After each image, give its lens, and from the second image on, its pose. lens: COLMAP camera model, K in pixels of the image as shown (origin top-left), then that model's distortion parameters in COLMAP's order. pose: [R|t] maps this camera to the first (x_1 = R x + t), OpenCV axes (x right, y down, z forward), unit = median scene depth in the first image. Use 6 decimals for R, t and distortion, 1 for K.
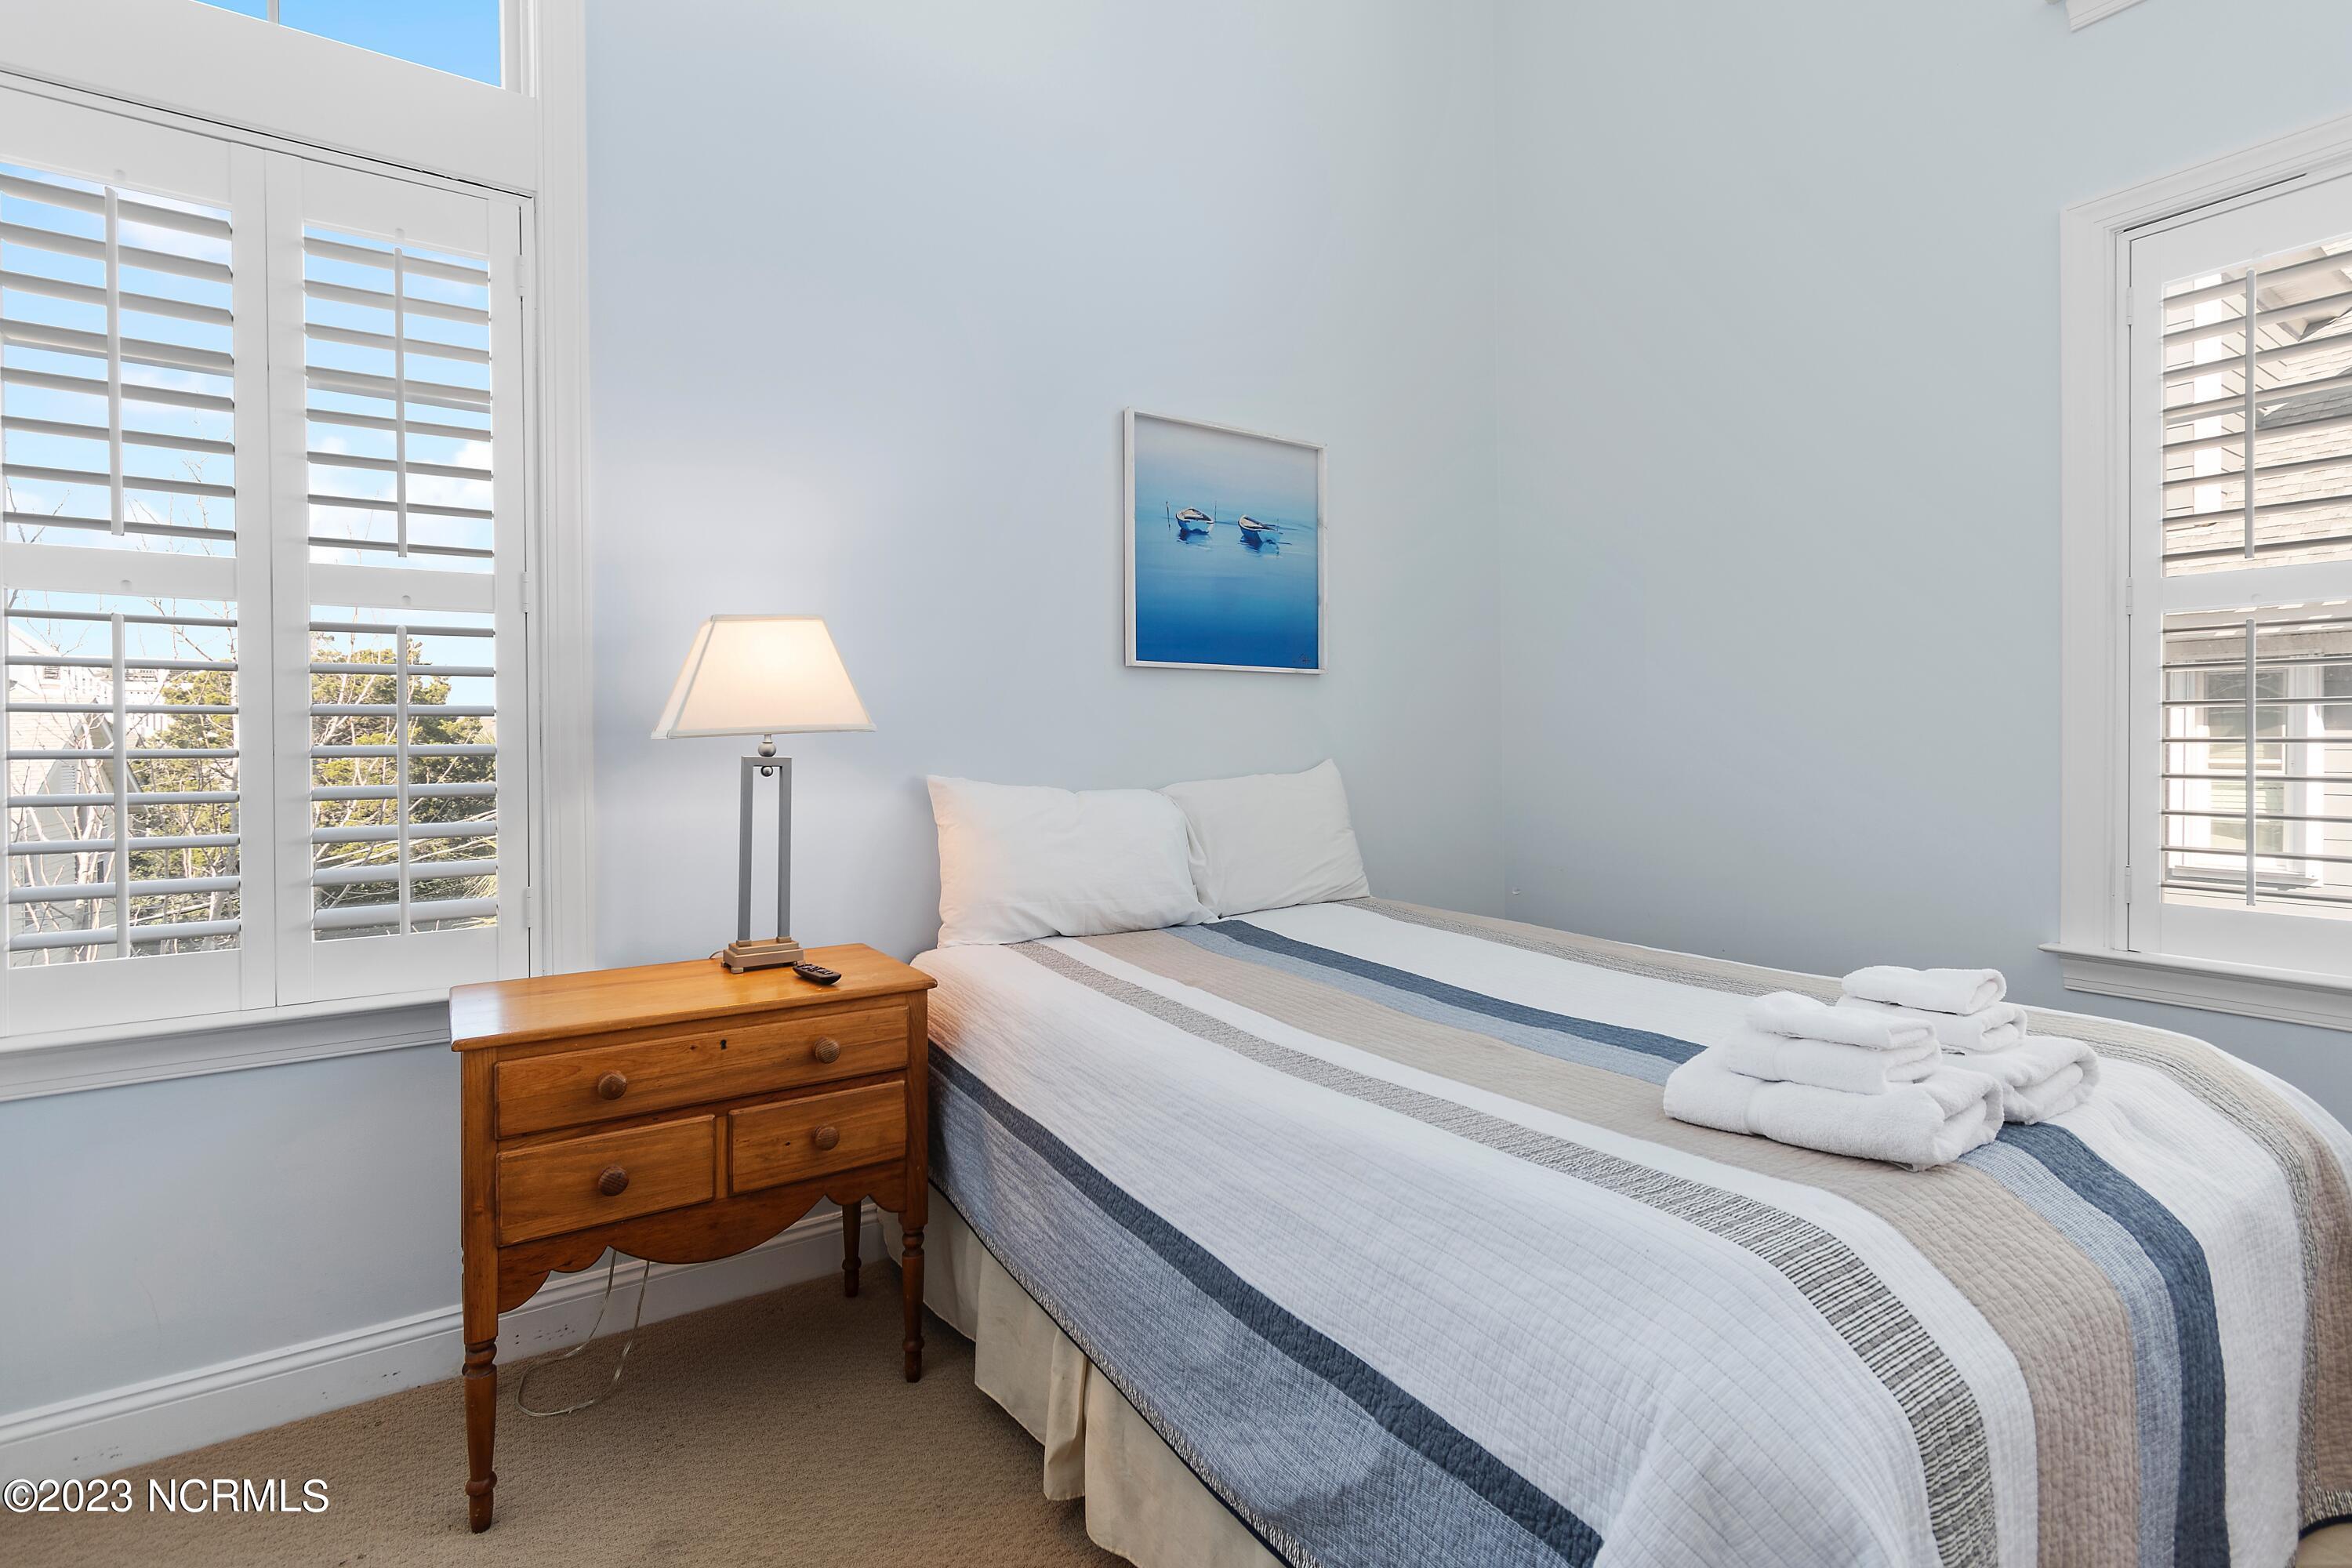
lens RADIAL K [[1053.9, 0, 1170.4], [0, 1053.9, 775.7], [0, 0, 1]] dist [0.003643, 0.000401]
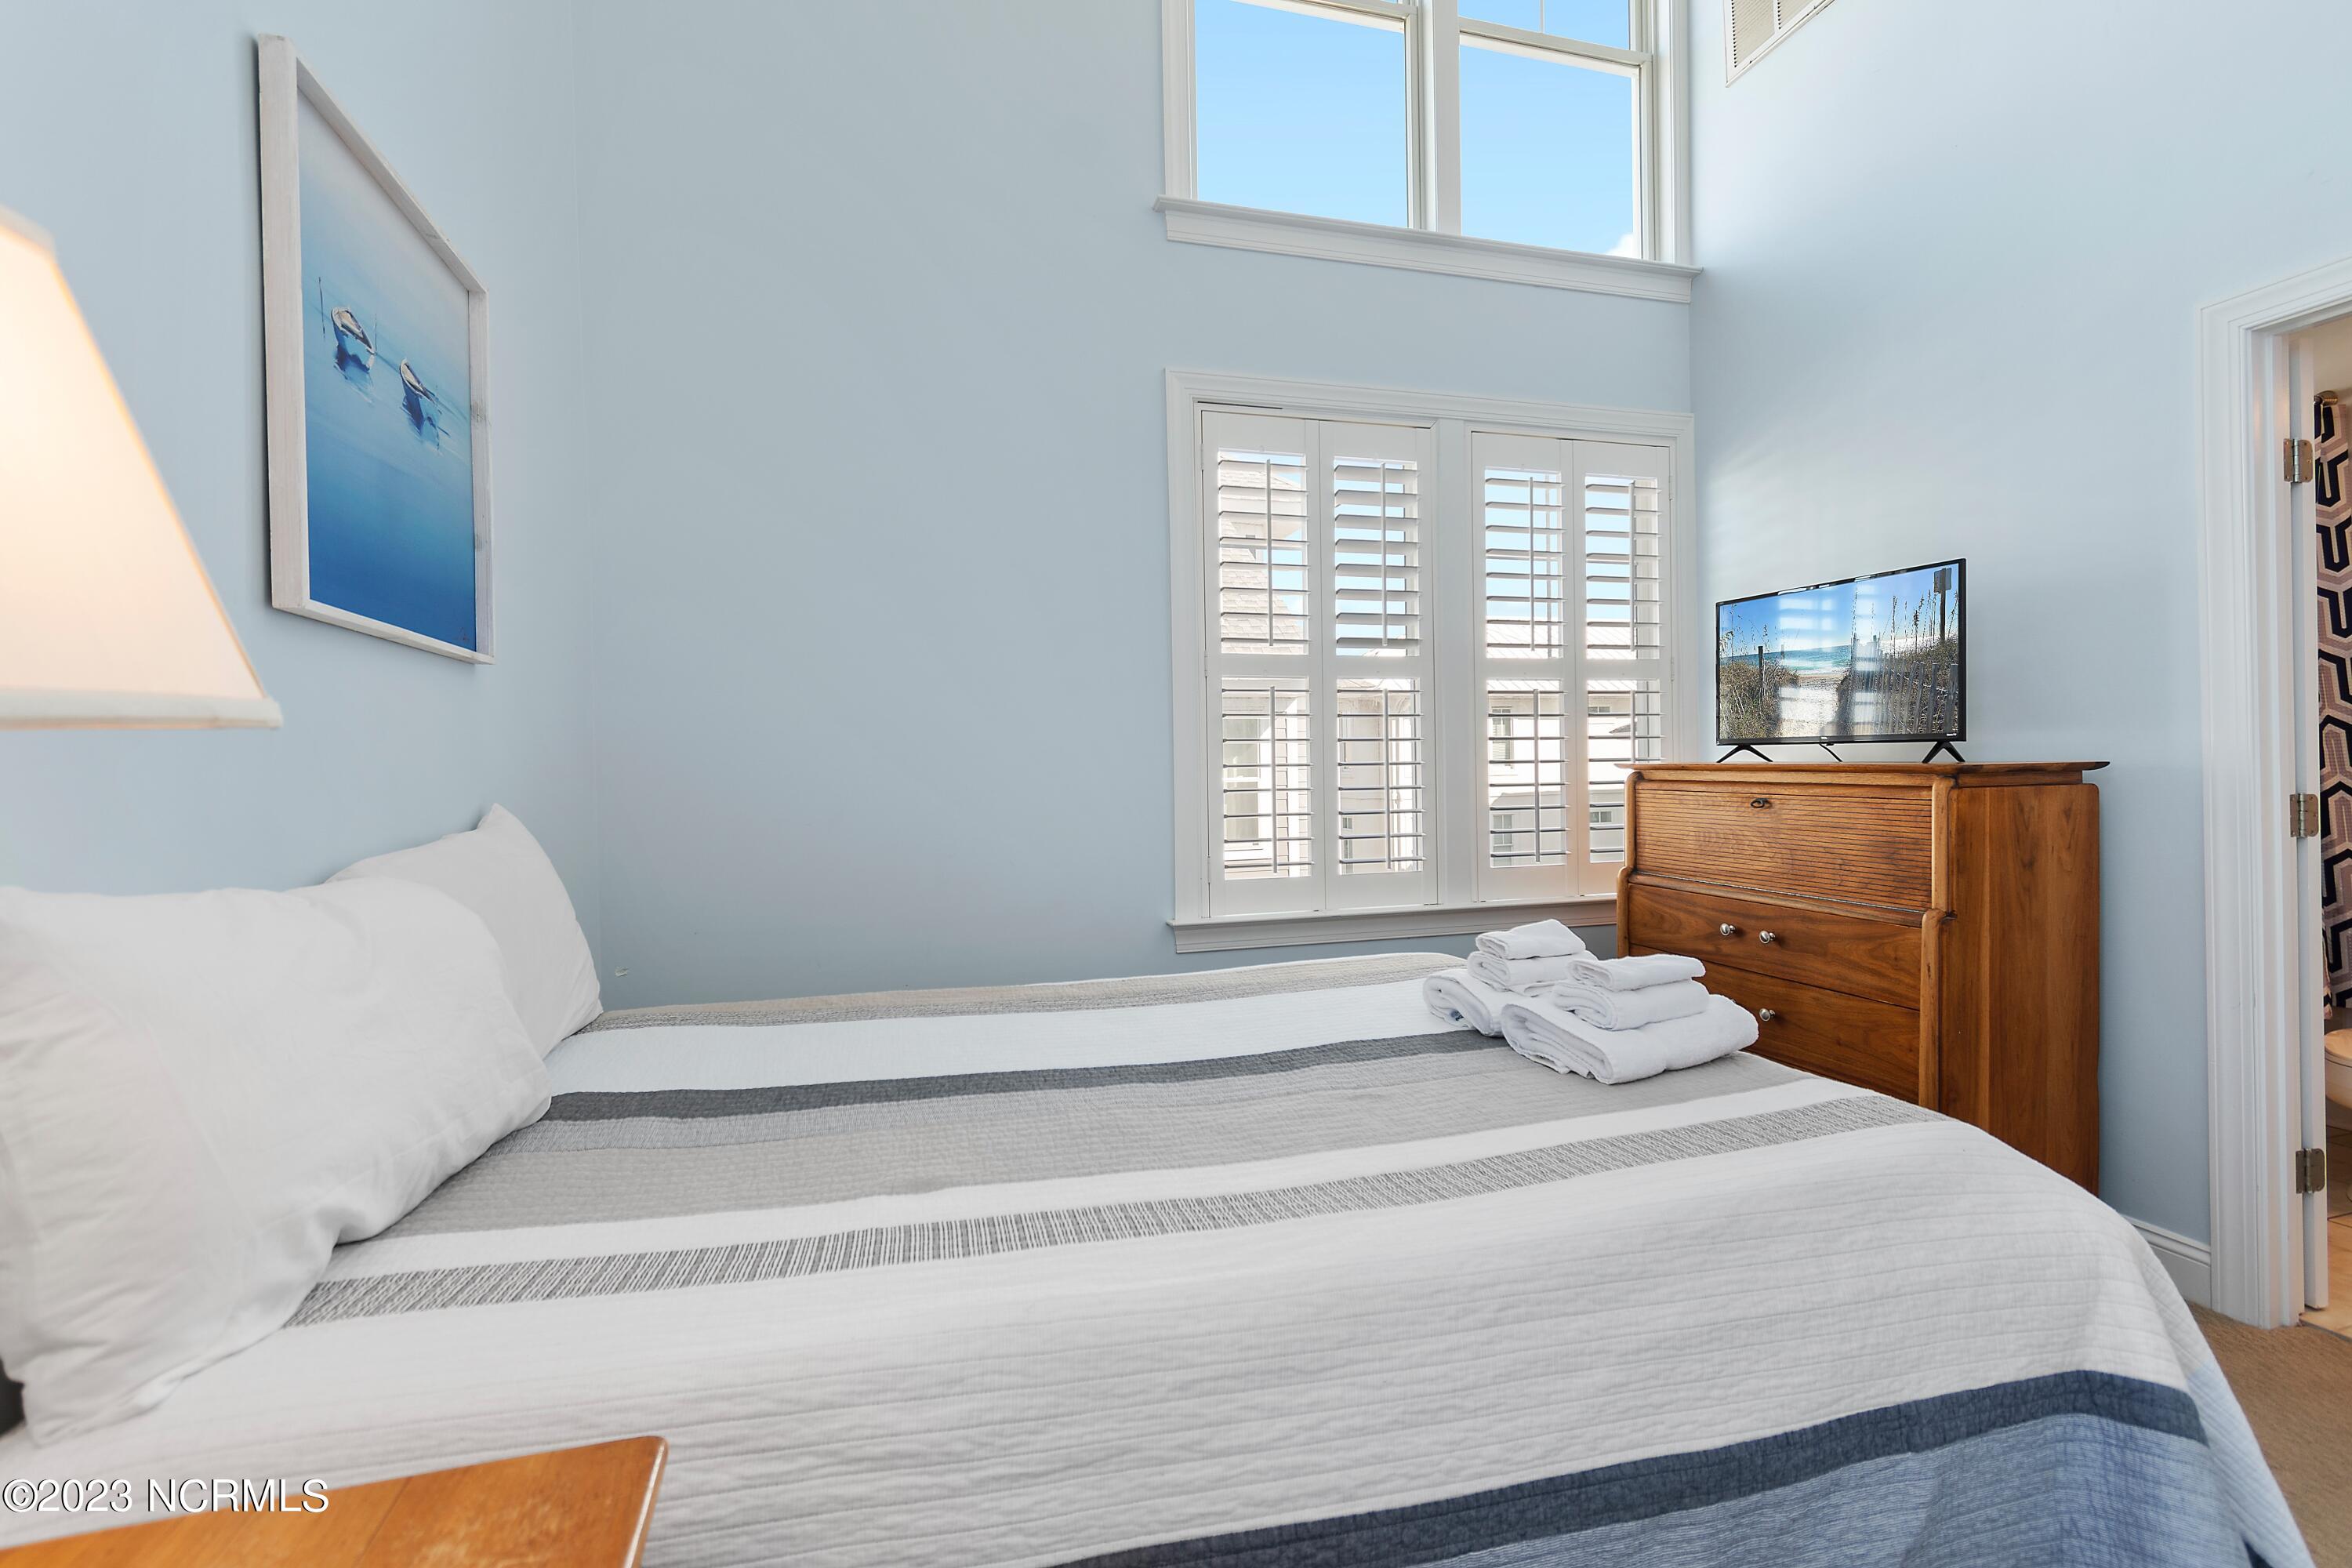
lens RADIAL K [[1053.9, 0, 1171.5], [0, 1053.9, 772.4], [0, 0, 1]] dist [0.003643, 0.000401]
pose [[0.307252, -0.007811, 0.951596, -0.558058], [0.043733, 0.999026, -0.005921, -0.022593], [-0.950623, 0.043435, 0.307295, 0.789701]]
